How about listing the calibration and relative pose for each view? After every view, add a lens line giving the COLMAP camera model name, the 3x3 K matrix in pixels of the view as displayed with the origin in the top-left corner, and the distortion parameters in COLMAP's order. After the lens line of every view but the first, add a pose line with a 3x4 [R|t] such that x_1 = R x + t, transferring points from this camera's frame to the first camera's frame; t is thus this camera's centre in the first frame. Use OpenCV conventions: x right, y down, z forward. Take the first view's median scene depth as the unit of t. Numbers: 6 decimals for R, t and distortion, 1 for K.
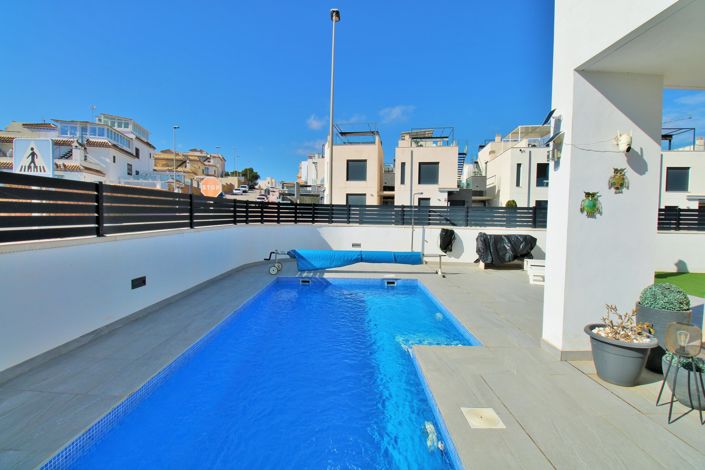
lens RADIAL K [[327.7, 0, 354.1], [0, 327.7, 229.2], [0, 0, 1]] dist [0.001265, -0.011546]
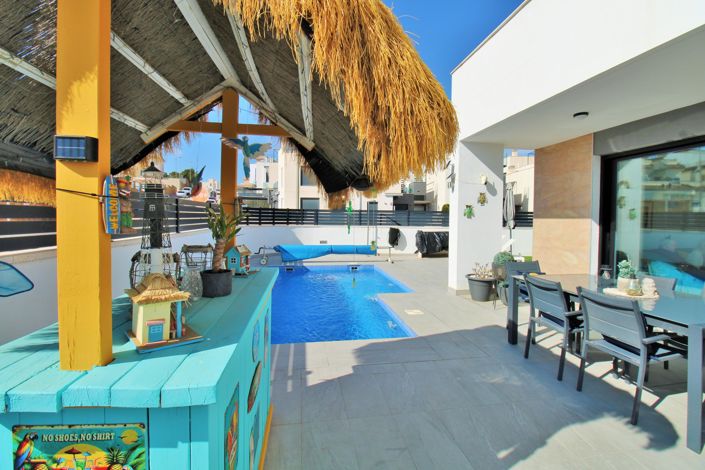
lens RADIAL K [[327.7, 0, 354.1], [0, 327.7, 229.2], [0, 0, 1]] dist [0.001265, -0.011546]
pose [[0.987104, -0.012038, 0.159629, -0.040656], [0.013282, 0.999889, -0.006730, 0.005207], [-0.159530, 0.008764, 0.987154, -0.130769]]
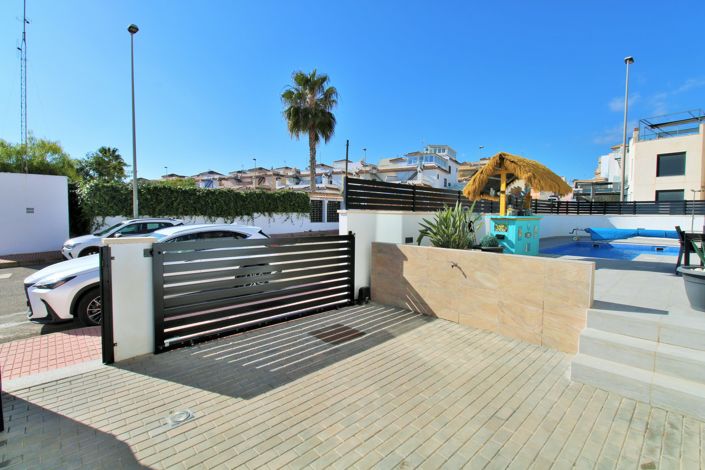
lens RADIAL K [[327.7, 0, 354.1], [0, 327.7, 229.2], [0, 0, 1]] dist [0.001265, -0.011546]
pose [[0.693115, 0.019526, -0.720562, 0.088109], [-0.025937, 0.999661, 0.002140, 0.041389], [0.720360, 0.017206, 0.693387, -0.477335]]
